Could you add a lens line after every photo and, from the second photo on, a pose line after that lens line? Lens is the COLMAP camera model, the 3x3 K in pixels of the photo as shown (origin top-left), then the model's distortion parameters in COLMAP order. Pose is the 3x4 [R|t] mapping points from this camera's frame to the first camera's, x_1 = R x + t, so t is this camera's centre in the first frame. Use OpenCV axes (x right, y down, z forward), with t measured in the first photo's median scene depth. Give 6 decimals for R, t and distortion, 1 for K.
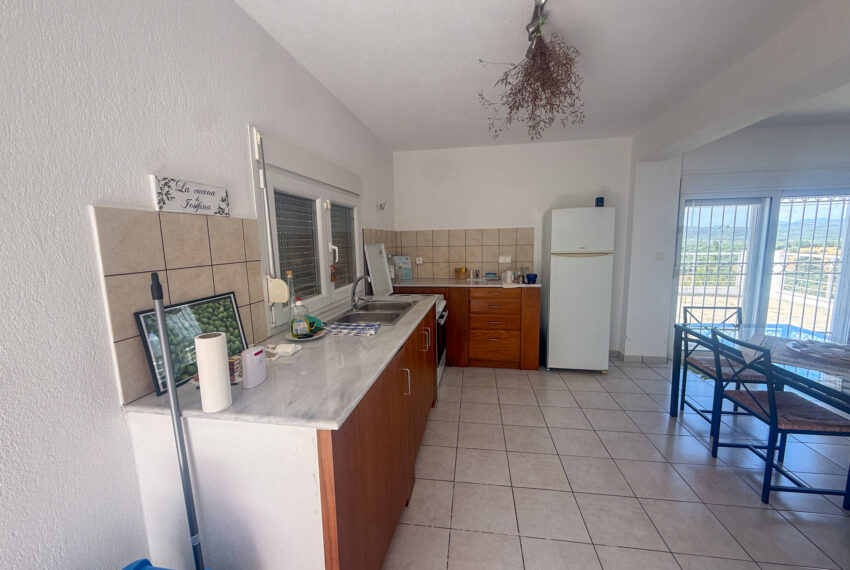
lens RADIAL K [[338.2, 0, 423.2], [0, 338.2, 285.4], [0, 0, 1]] dist [0.000028, -0.000012]
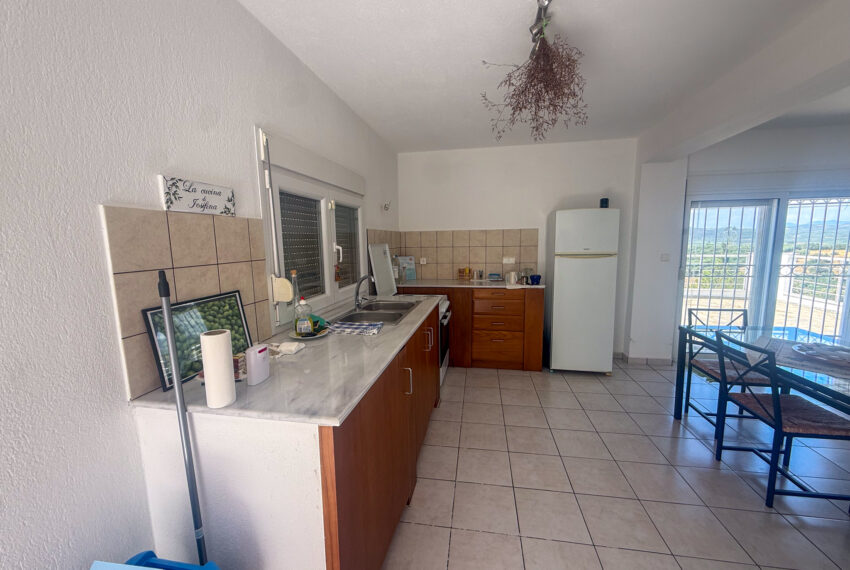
lens RADIAL K [[338.2, 0, 423.2], [0, 338.2, 285.4], [0, 0, 1]] dist [0.000028, -0.000012]
pose [[0.999890, 0.006142, -0.013472, 0.004002], [-0.006174, 0.999978, -0.002357, 0.001782], [0.013458, 0.002440, 0.999906, -0.004669]]
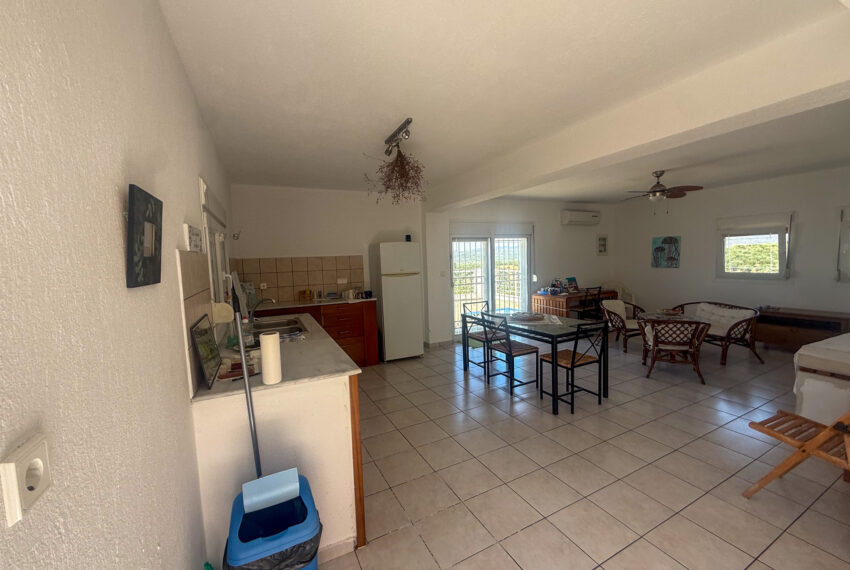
lens RADIAL K [[338.2, 0, 423.2], [0, 338.2, 285.4], [0, 0, 1]] dist [0.000028, -0.000012]
pose [[0.813784, -0.054449, 0.578611, -0.365486], [0.093859, 0.994845, -0.038390, 0.021168], [-0.573538, 0.085549, 0.814700, -0.260331]]
